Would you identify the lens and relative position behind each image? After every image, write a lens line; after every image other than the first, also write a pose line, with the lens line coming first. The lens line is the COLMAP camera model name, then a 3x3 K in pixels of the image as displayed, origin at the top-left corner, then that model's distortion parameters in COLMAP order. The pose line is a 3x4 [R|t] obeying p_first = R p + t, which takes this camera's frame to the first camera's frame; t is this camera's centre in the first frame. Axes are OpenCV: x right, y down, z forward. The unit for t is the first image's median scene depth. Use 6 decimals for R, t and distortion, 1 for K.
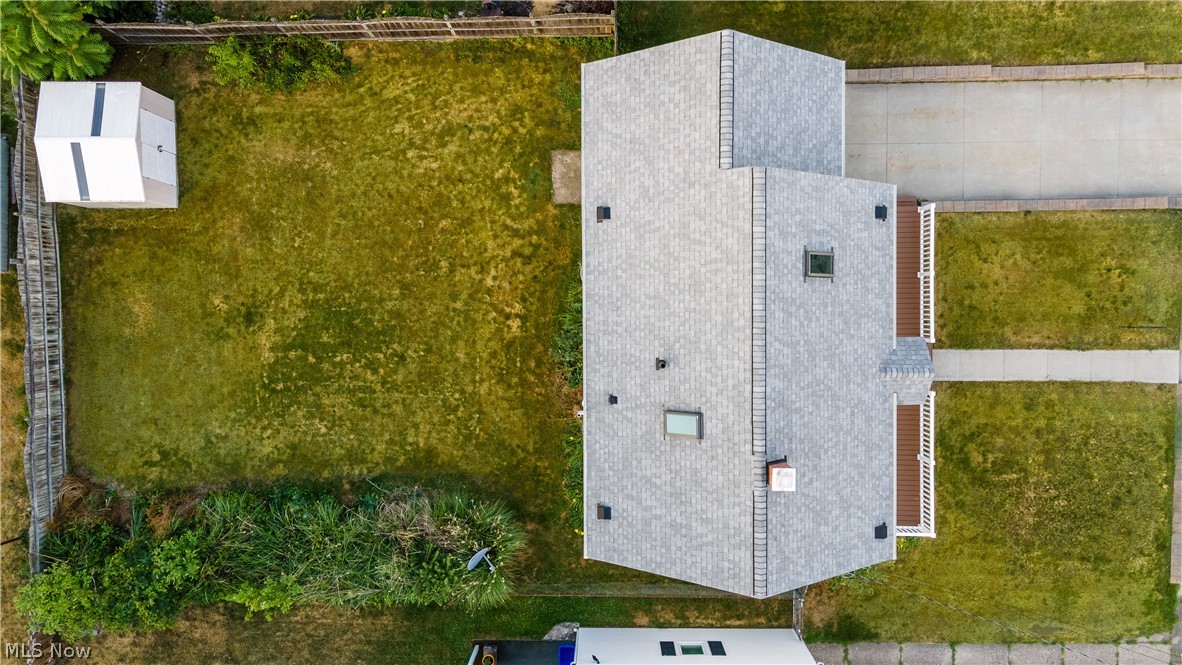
lens RADIAL K [[894.2, 0, 591.0], [0, 894.2, 332.5], [0, 0, 1]] dist [0.002188, 0.081215]
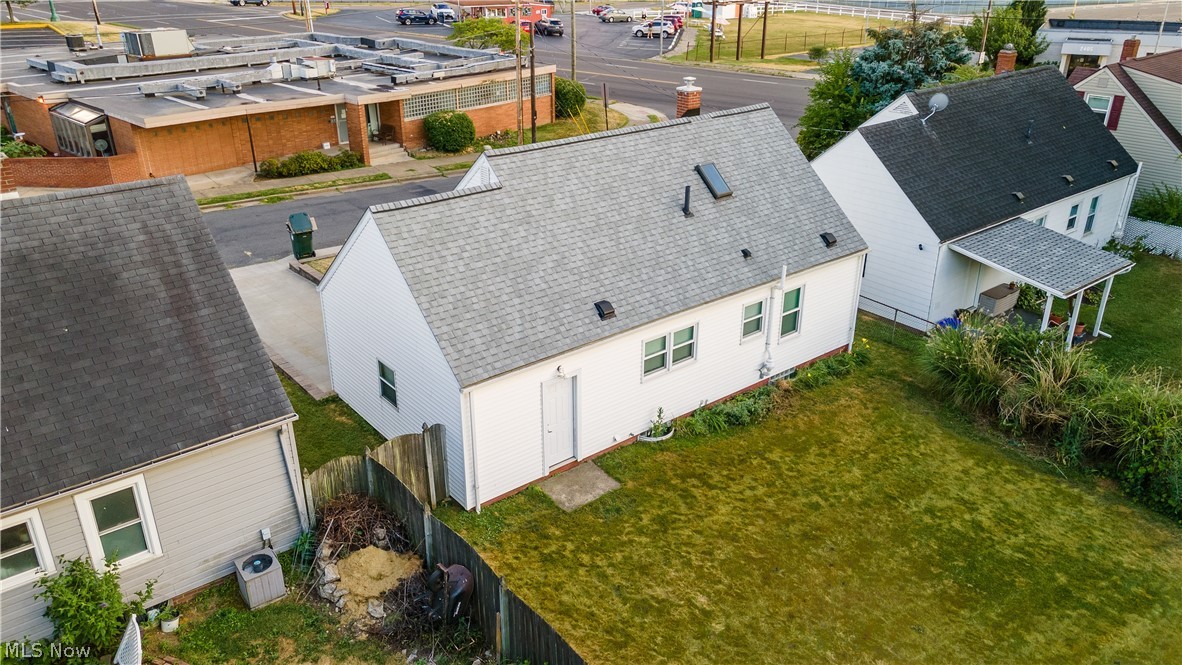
lens RADIAL K [[894.2, 0, 591.0], [0, 894.2, 332.5], [0, 0, 1]] dist [0.002188, 0.081215]
pose [[-0.618745, -0.302275, 0.725110, -0.518841], [0.784759, -0.280307, 0.552794, -0.533856], [0.036158, 0.911075, 0.410652, 0.577949]]
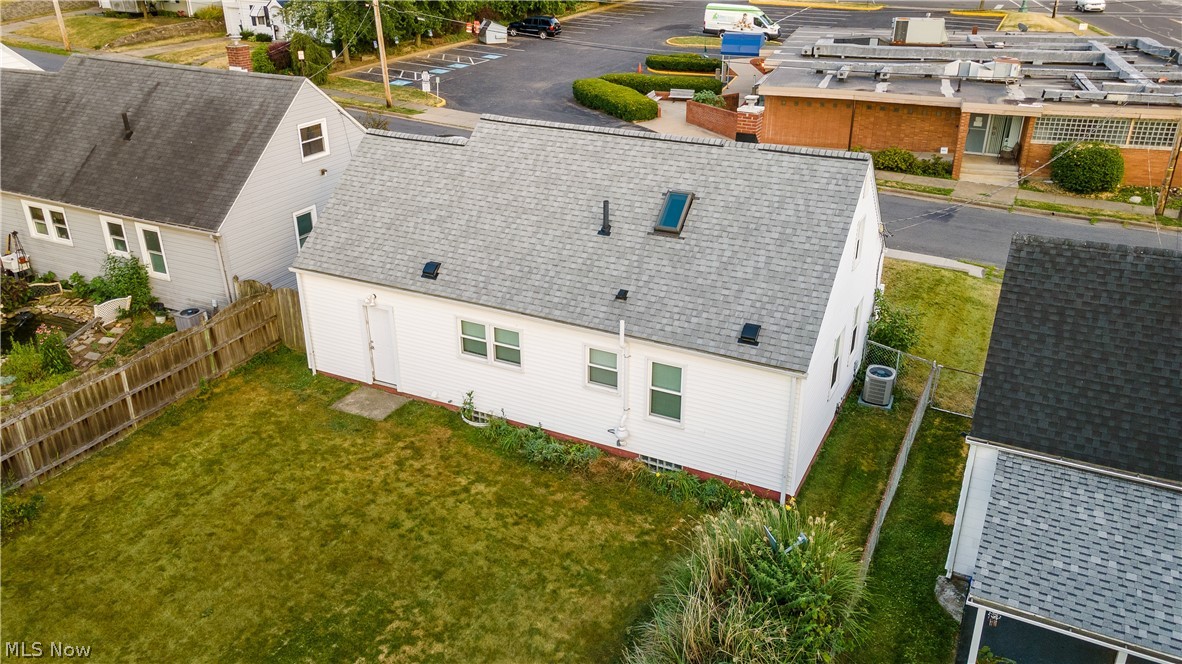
lens RADIAL K [[894.2, 0, 591.0], [0, 894.2, 332.0], [0, 0, 1]] dist [0.002188, 0.081215]
pose [[0.454866, -0.348627, 0.819485, -0.586147], [0.890520, 0.169383, -0.422236, 0.349687], [0.008397, 0.921829, 0.387506, 0.610159]]
